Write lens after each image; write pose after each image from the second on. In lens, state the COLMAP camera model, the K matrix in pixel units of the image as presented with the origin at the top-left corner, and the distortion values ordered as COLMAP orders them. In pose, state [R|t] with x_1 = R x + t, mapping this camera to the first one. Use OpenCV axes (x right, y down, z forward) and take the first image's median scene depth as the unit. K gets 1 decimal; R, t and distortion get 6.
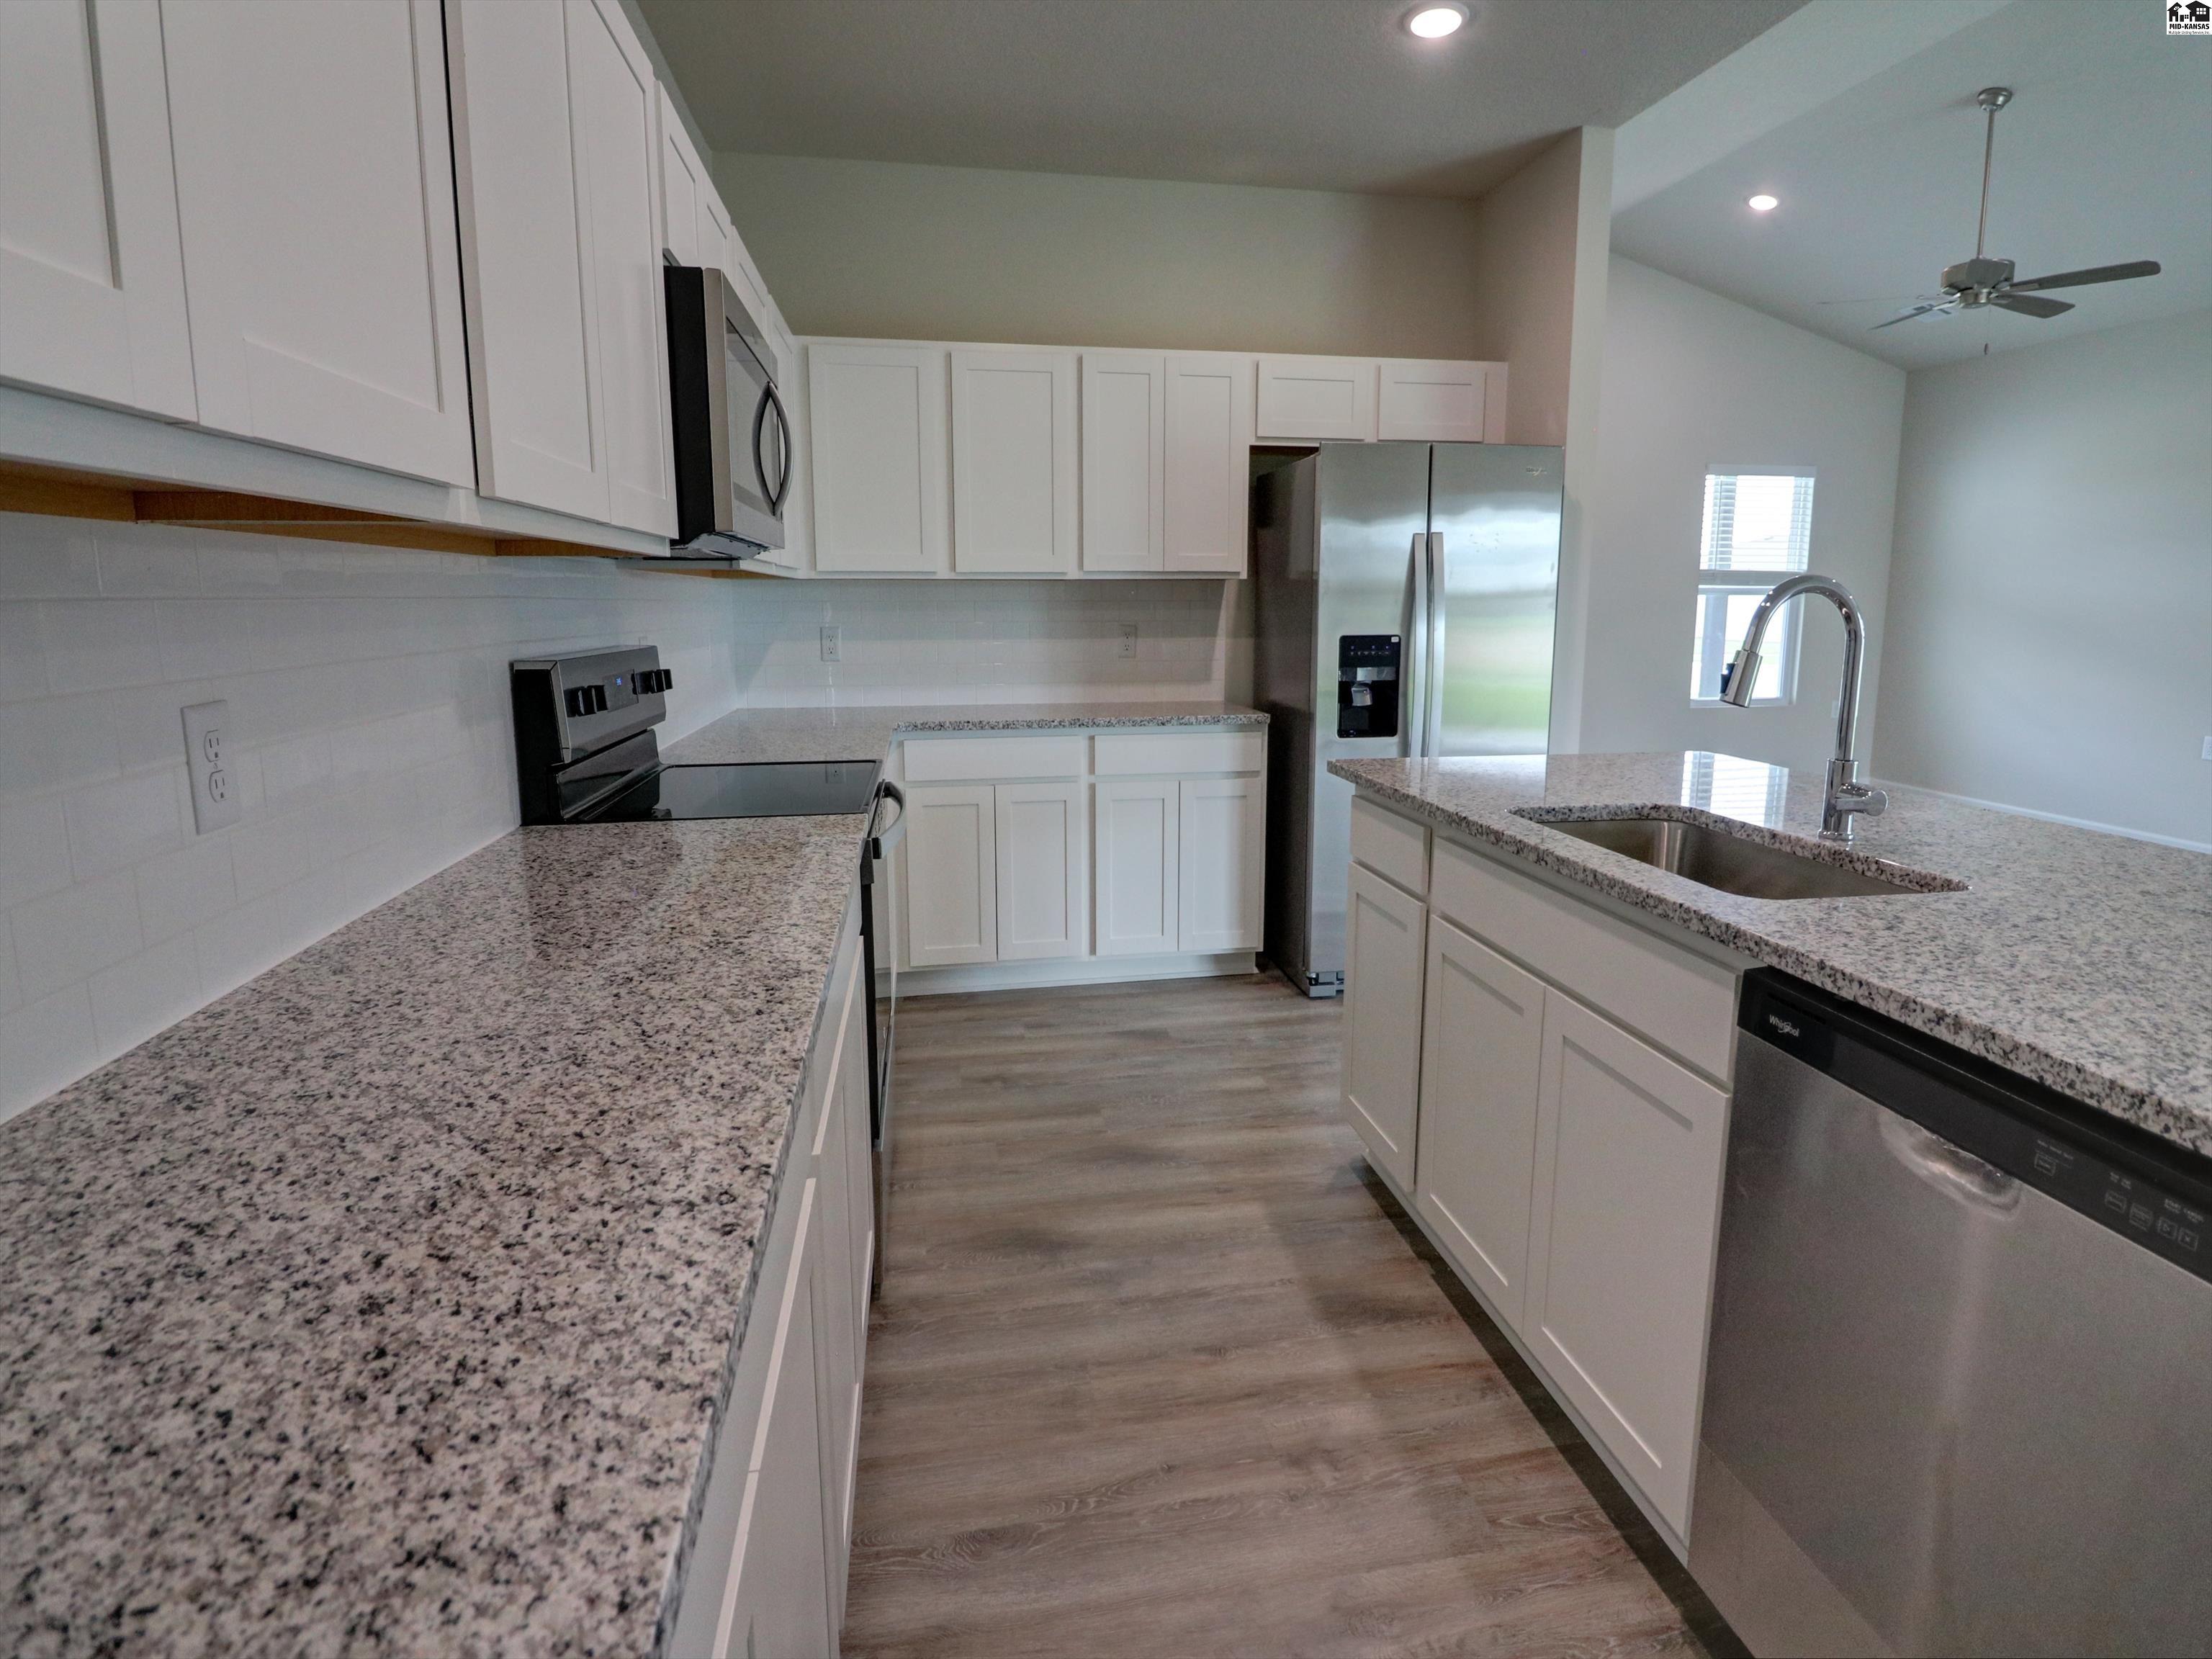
lens RADIAL K [[1074.0, 0, 1087.9], [0, 1074.0, 761.6], [0, 0, 1]] dist [0.003291, -0.011549]
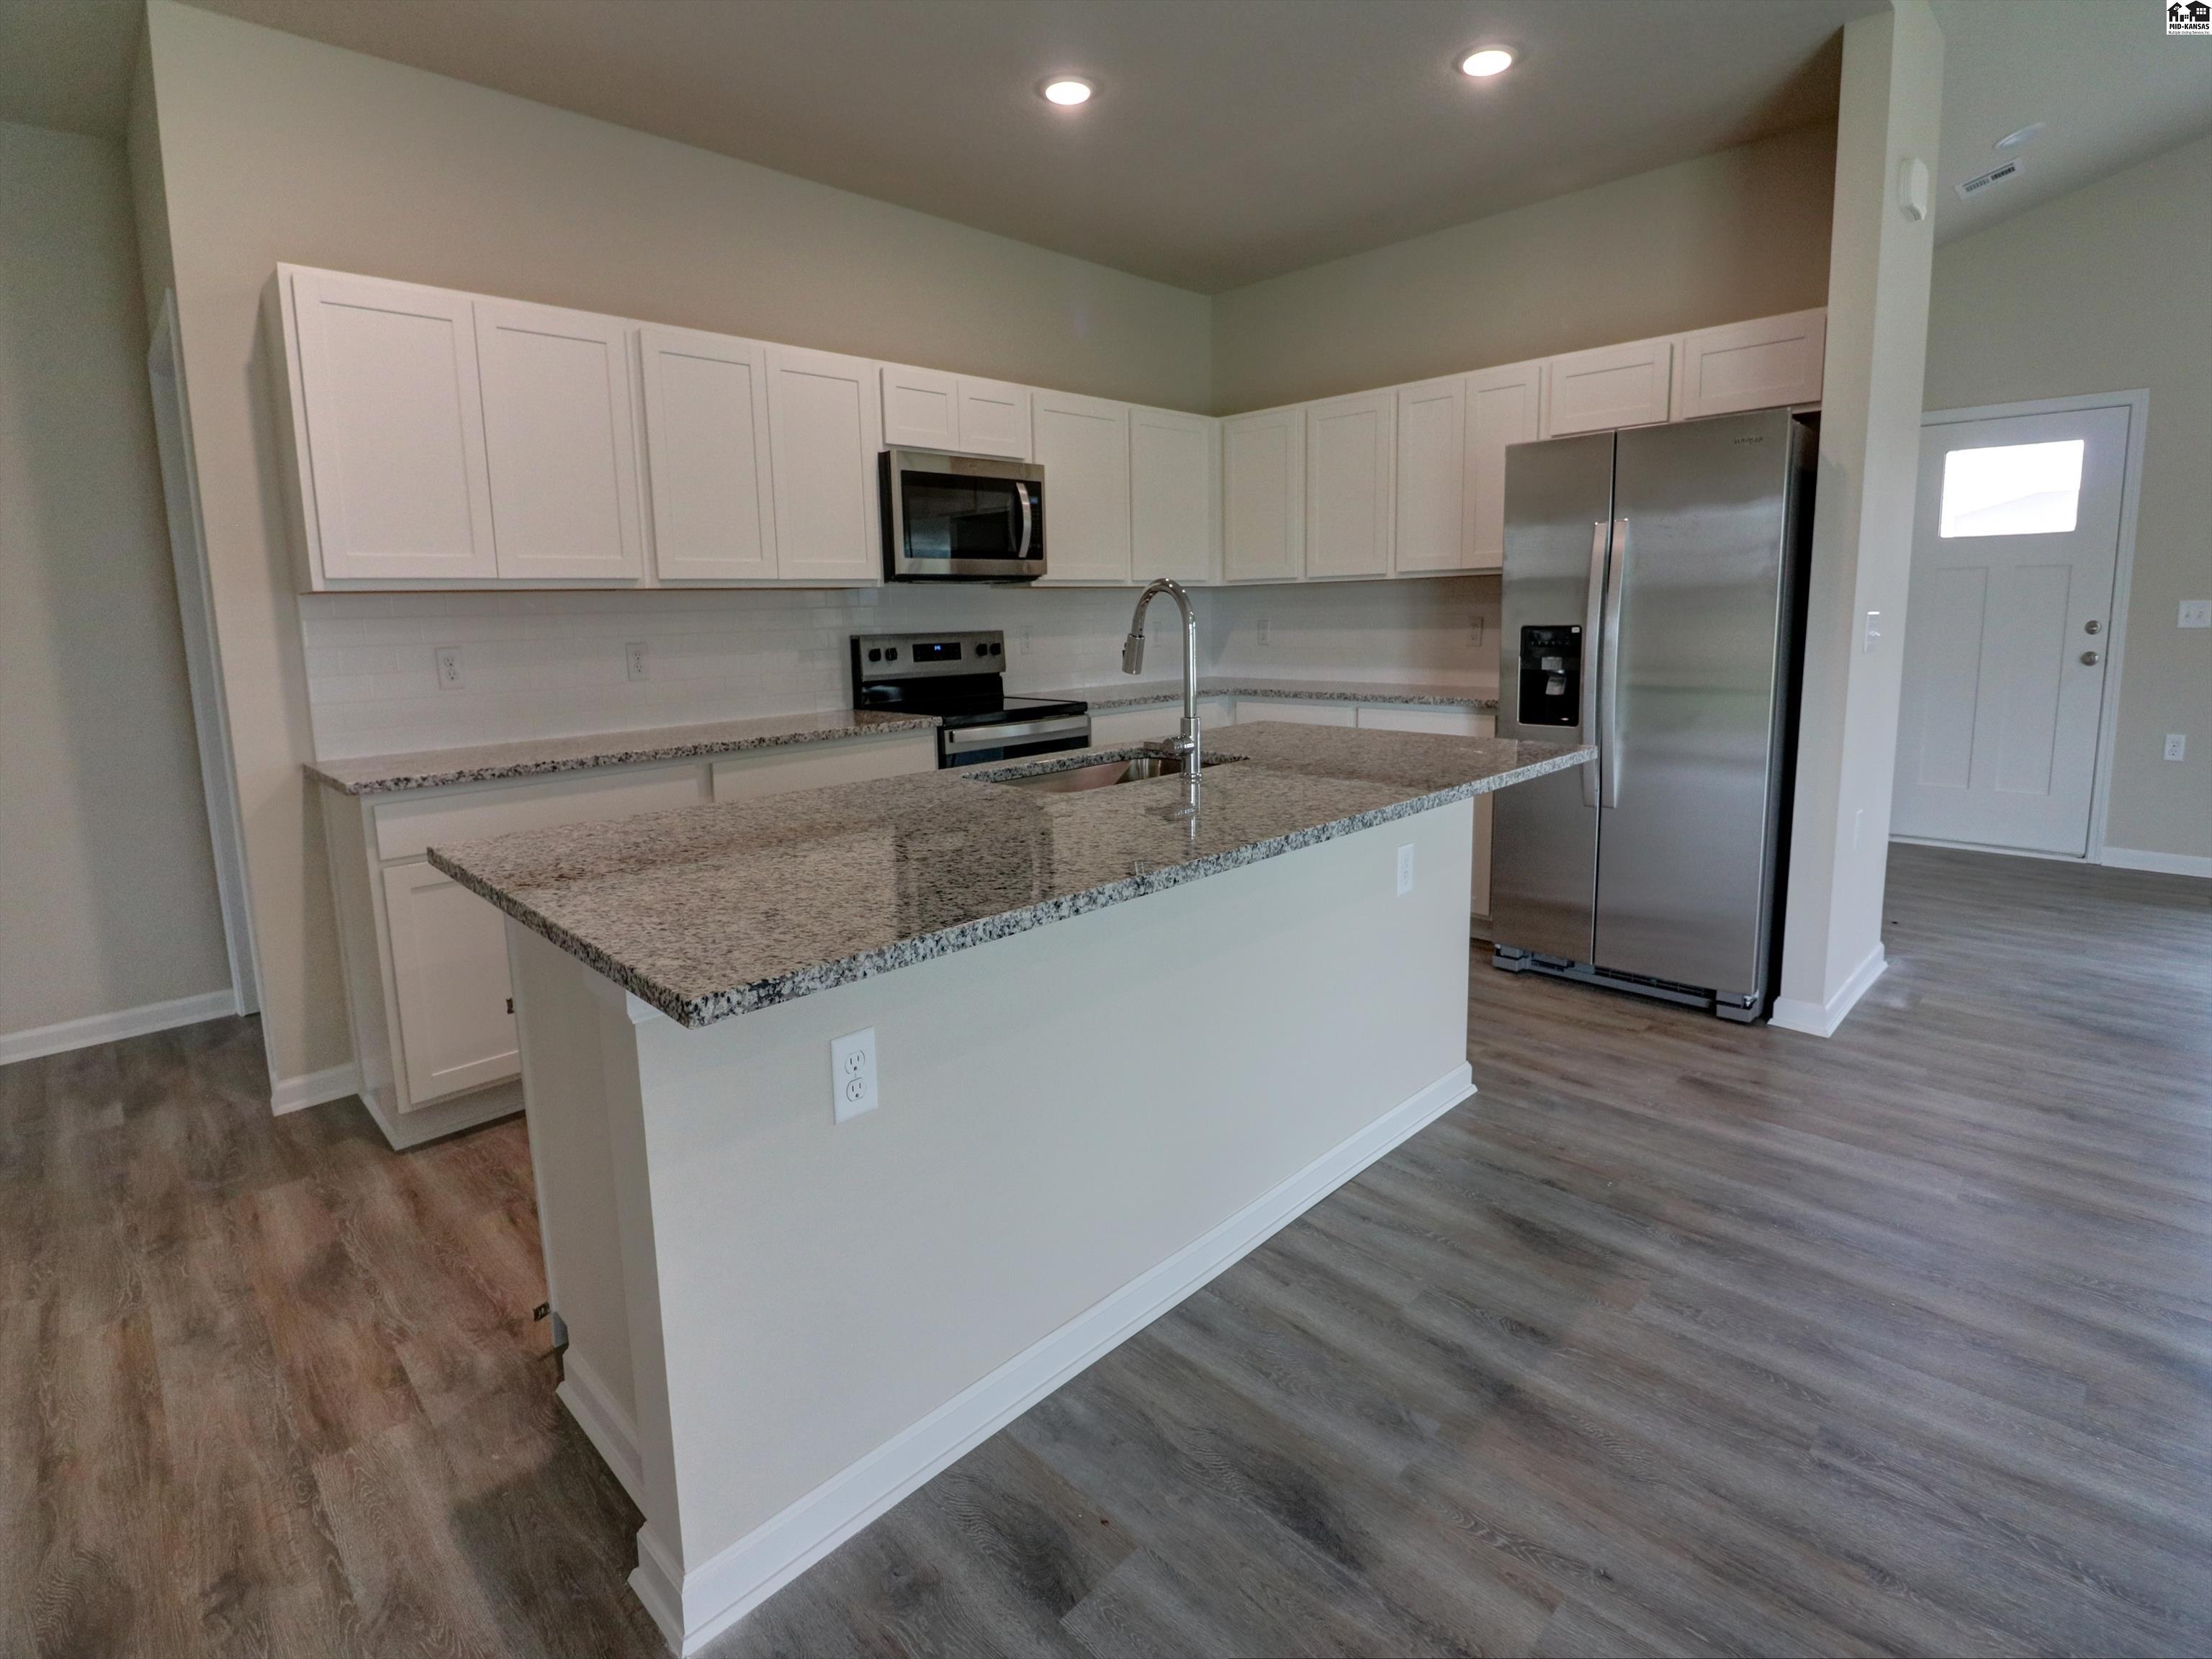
lens RADIAL K [[1055.9, 0, 1116.7], [0, 1055.9, 761.5], [0, 0, 1]] dist [0.001778, -0.012799]
pose [[0.574042, 0.105136, -0.812048, 0.769603], [-0.098472, 0.993389, 0.059003, -0.007270], [0.812883, 0.046094, 0.580600, 0.077432]]
